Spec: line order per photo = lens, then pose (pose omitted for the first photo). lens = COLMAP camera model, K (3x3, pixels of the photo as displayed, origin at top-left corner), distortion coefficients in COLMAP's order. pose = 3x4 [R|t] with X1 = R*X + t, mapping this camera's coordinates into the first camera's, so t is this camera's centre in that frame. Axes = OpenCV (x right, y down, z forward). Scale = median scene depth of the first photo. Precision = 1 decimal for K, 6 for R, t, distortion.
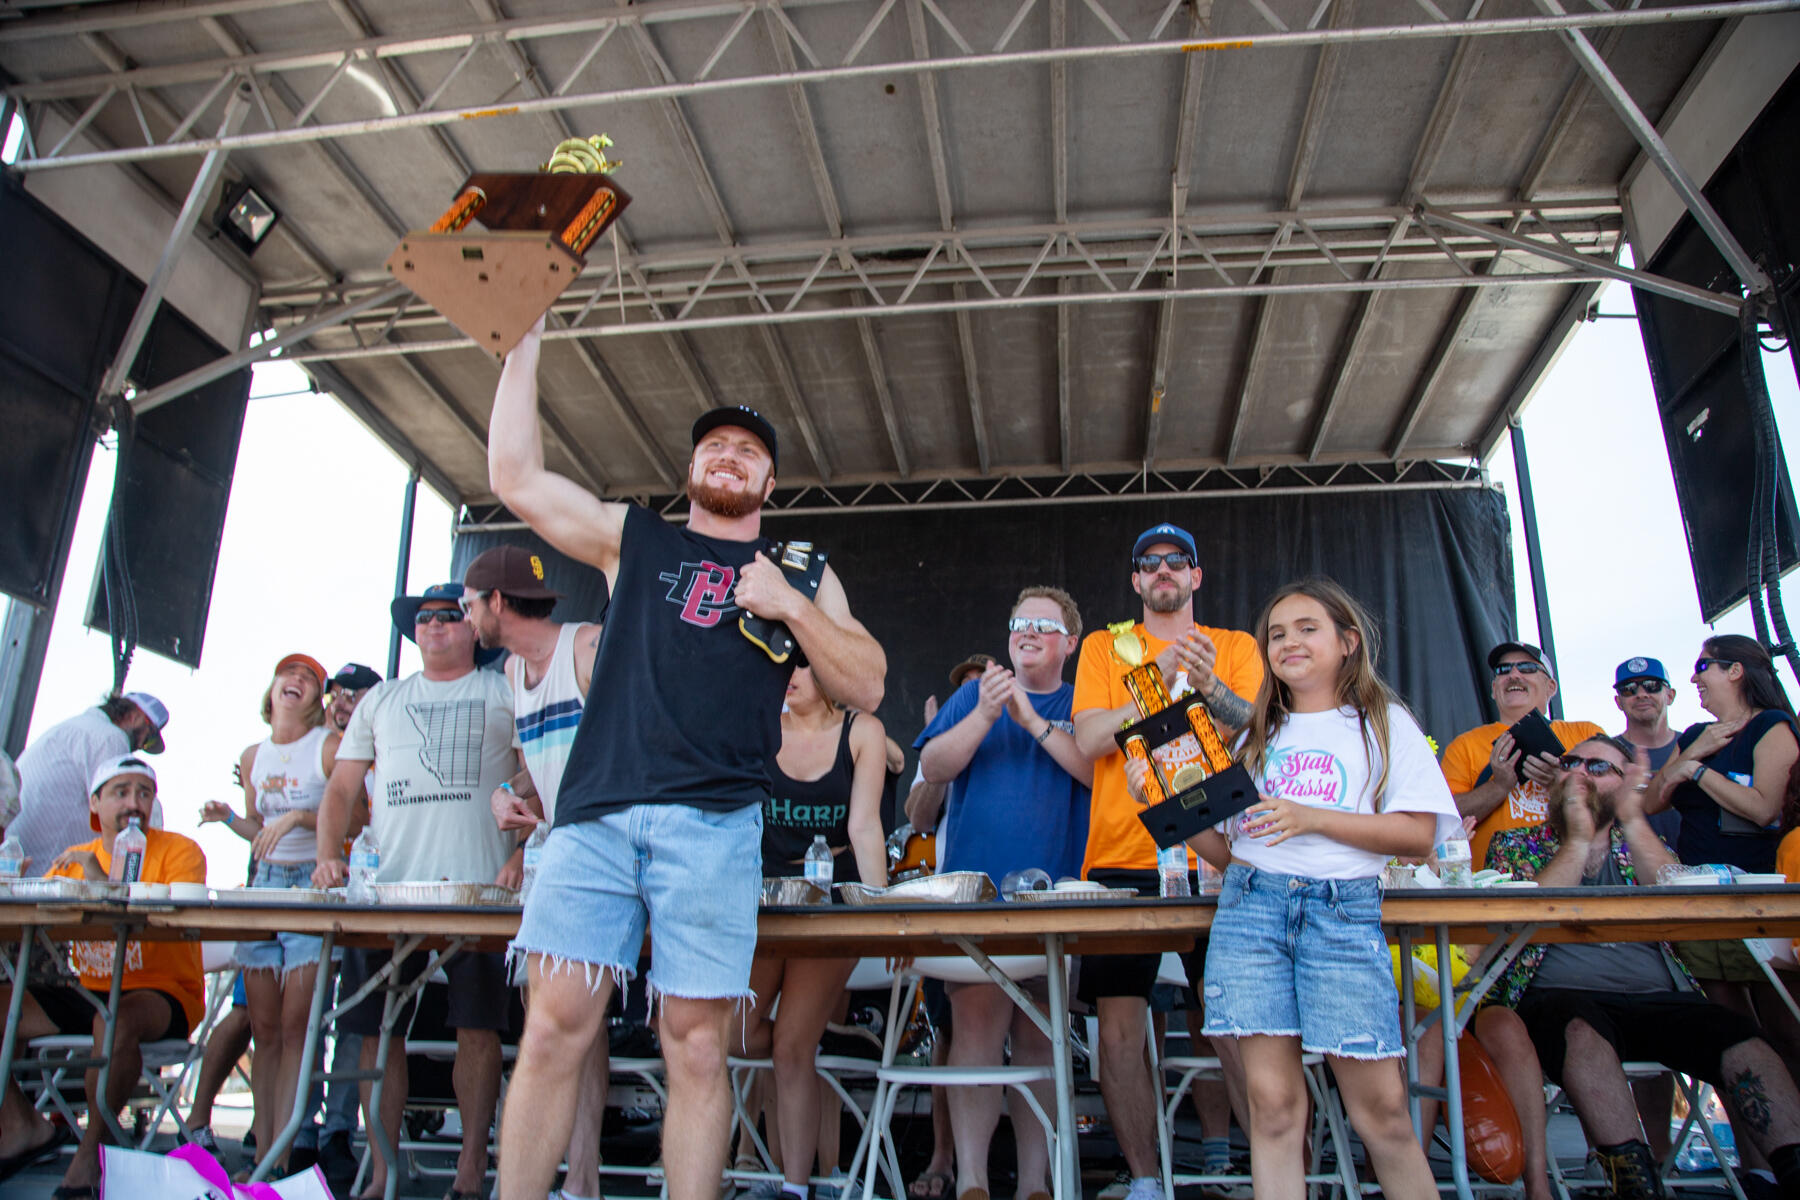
lens RADIAL K [[1222.6, 0, 900.0], [0, 1222.6, 600.0], [0, 0, 1]] dist [-0.119757, 0.068312]
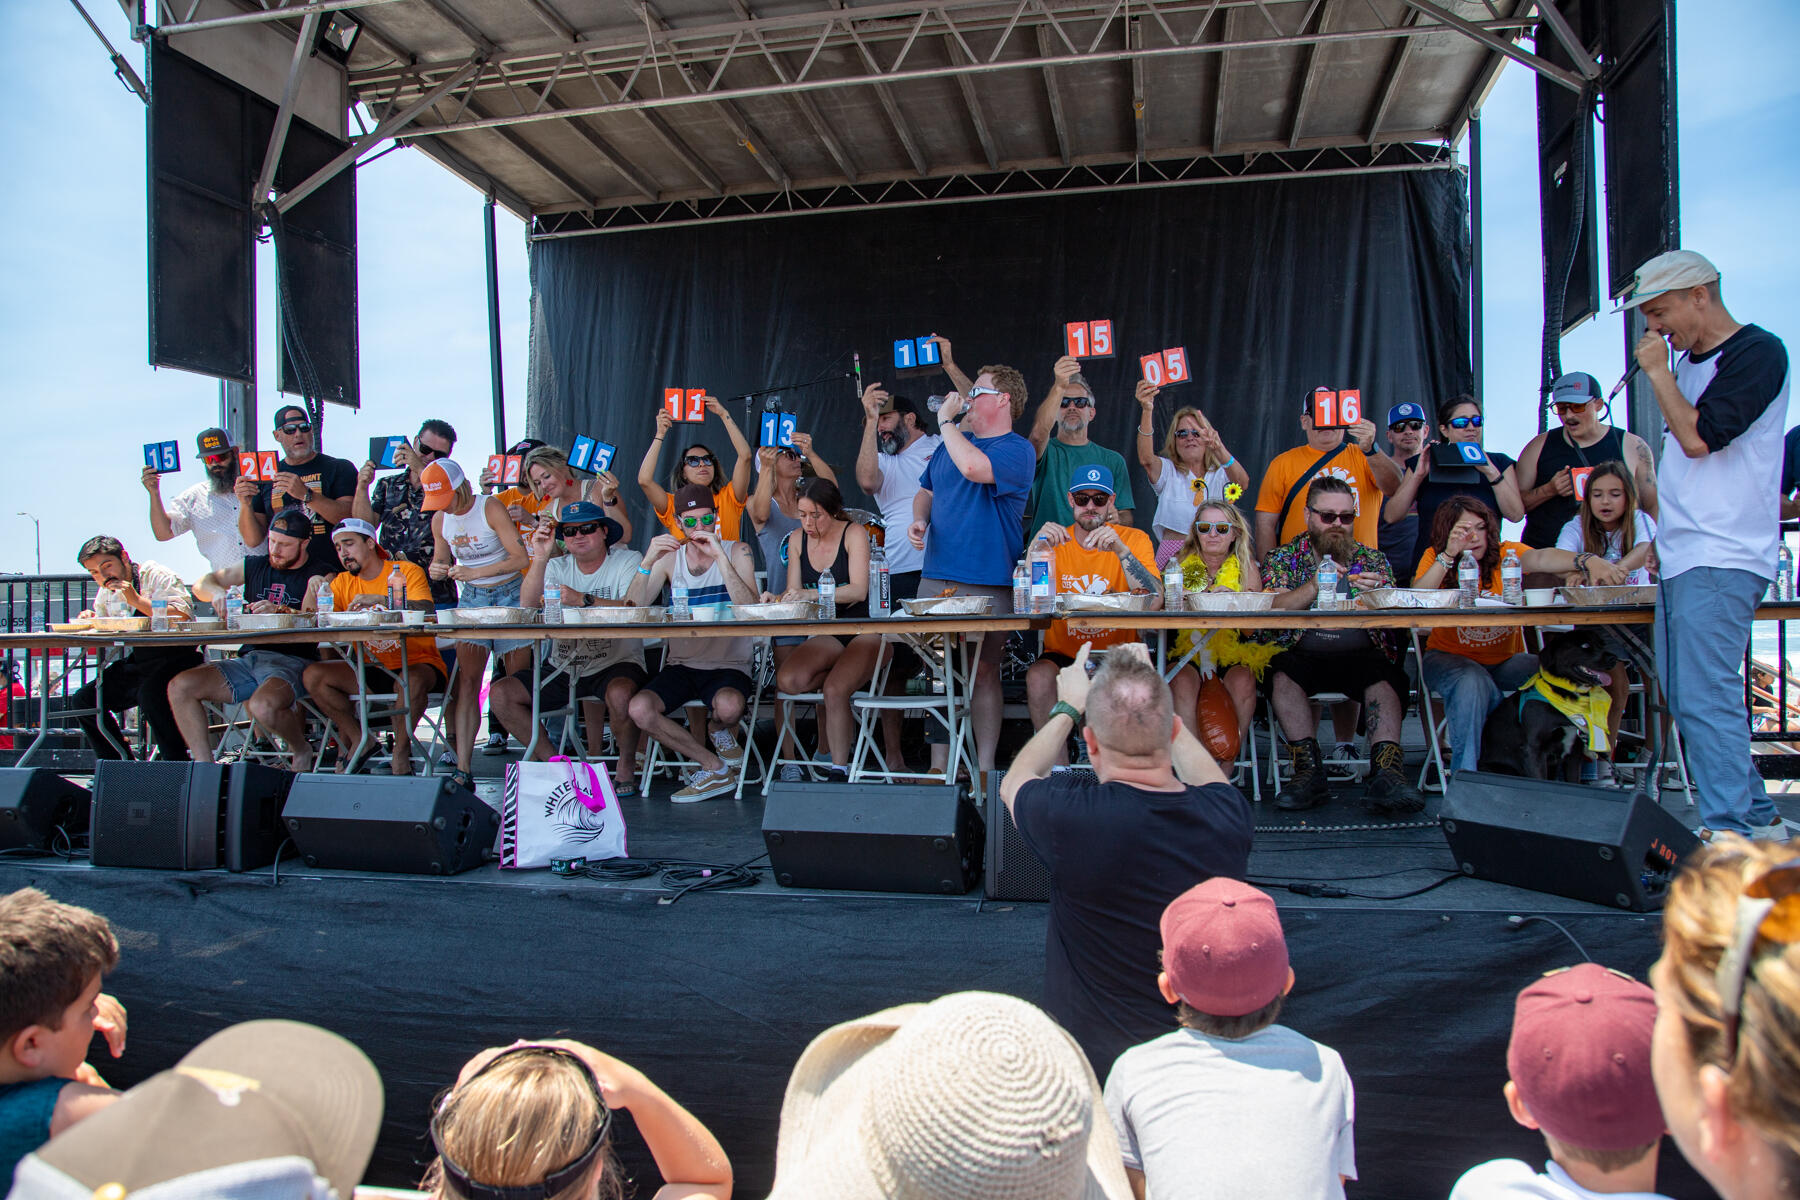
lens RADIAL K [[1276.7, 0, 900.0], [0, 1276.7, 600.0], [0, 0, 1]] dist [-0.073268, 0.002182]
pose [[0.997139, -0.027379, -0.070457, 0.057276], [0.048641, 0.945890, 0.320821, -0.111618], [0.057861, -0.323330, 0.944516, -0.231700]]
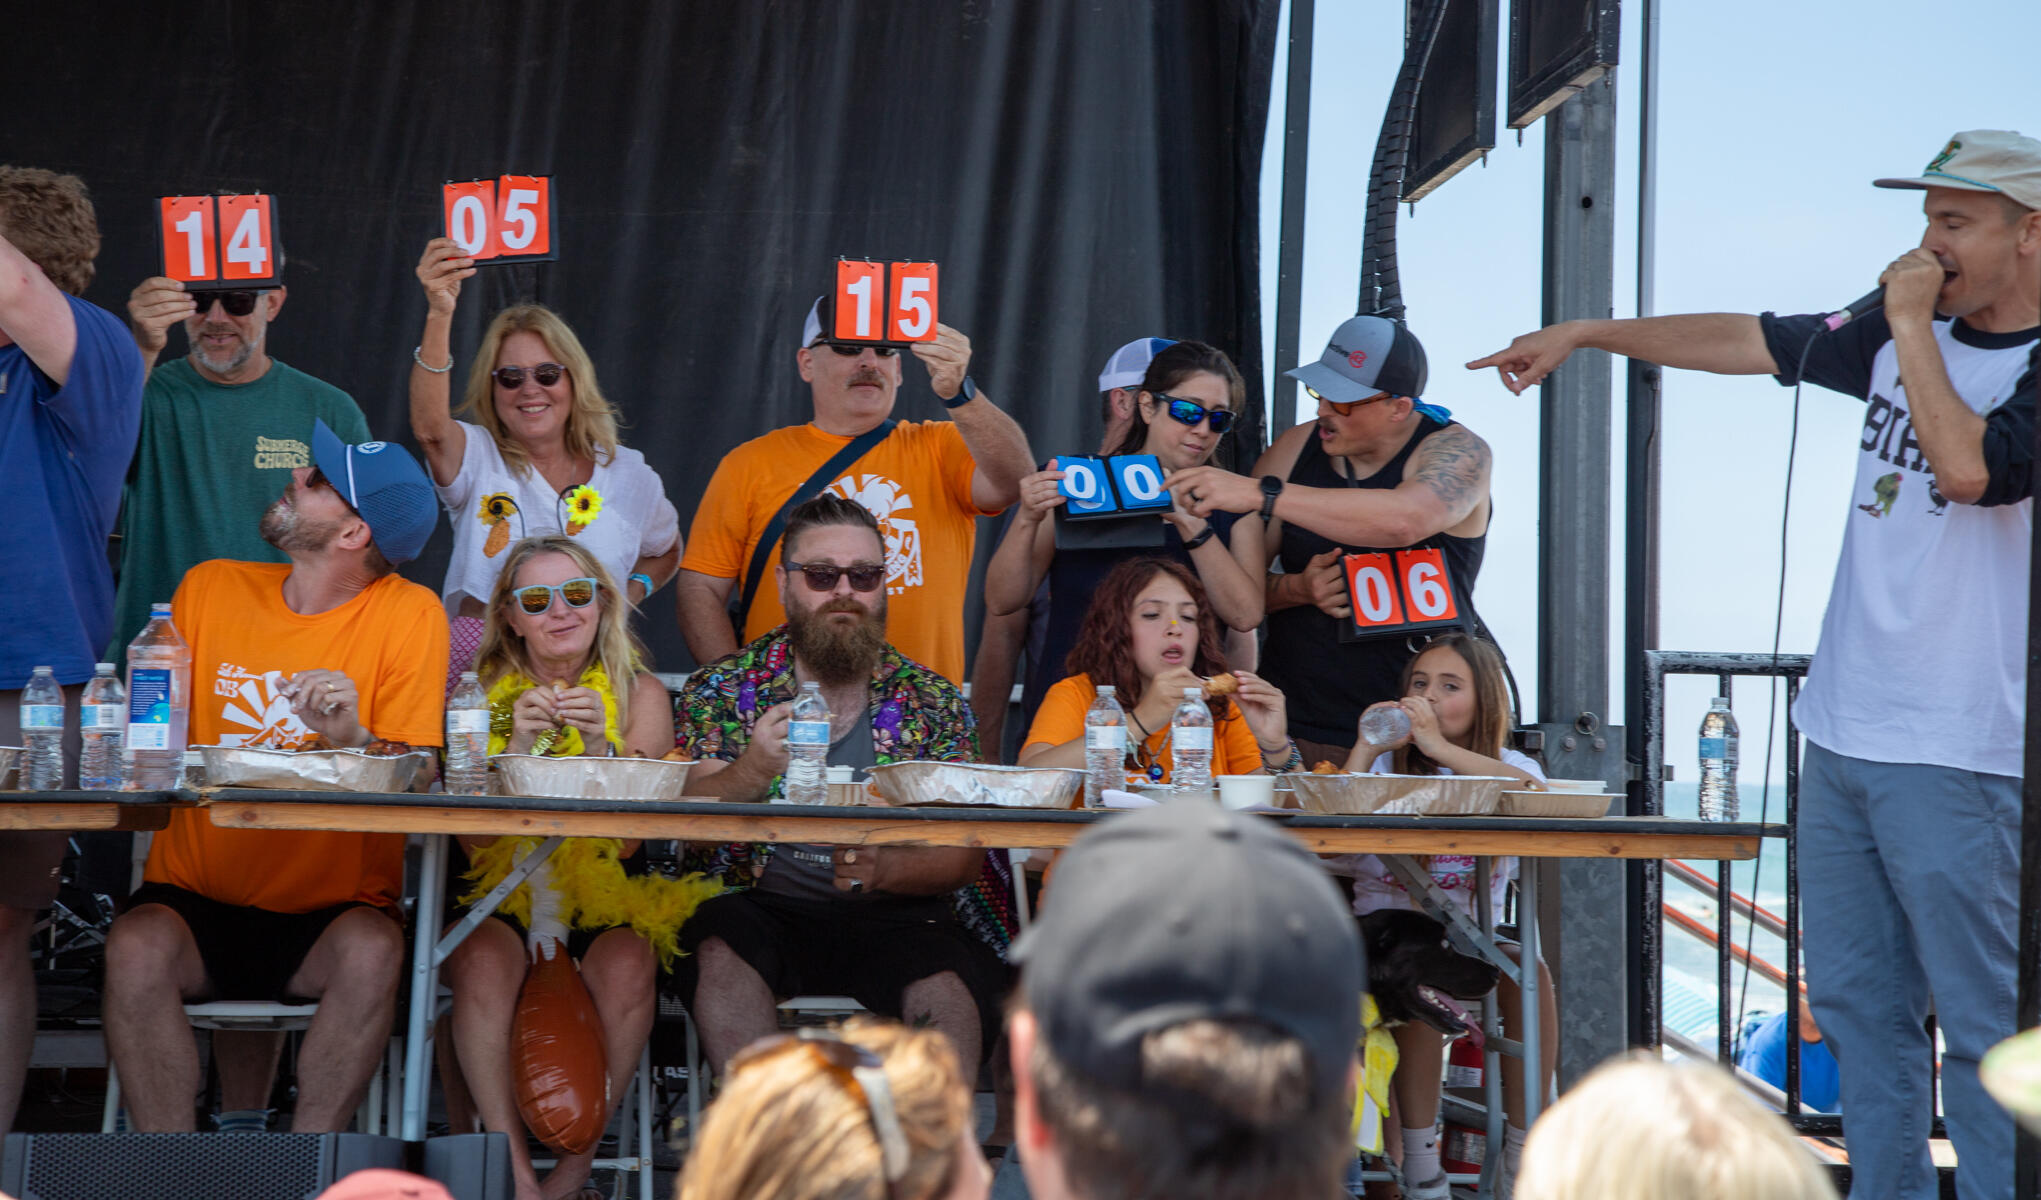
lens RADIAL K [[4056.8, 0, 1028.0], [0, 4056.8, 519.4], [0, 0, 1]] dist [0.371708, -0.106966]
pose [[0.968798, 0.027164, 0.246358, 0.045853], [-0.093183, 0.960972, 0.260481, -0.199199], [-0.229667, -0.275310, 0.933519, -0.474888]]
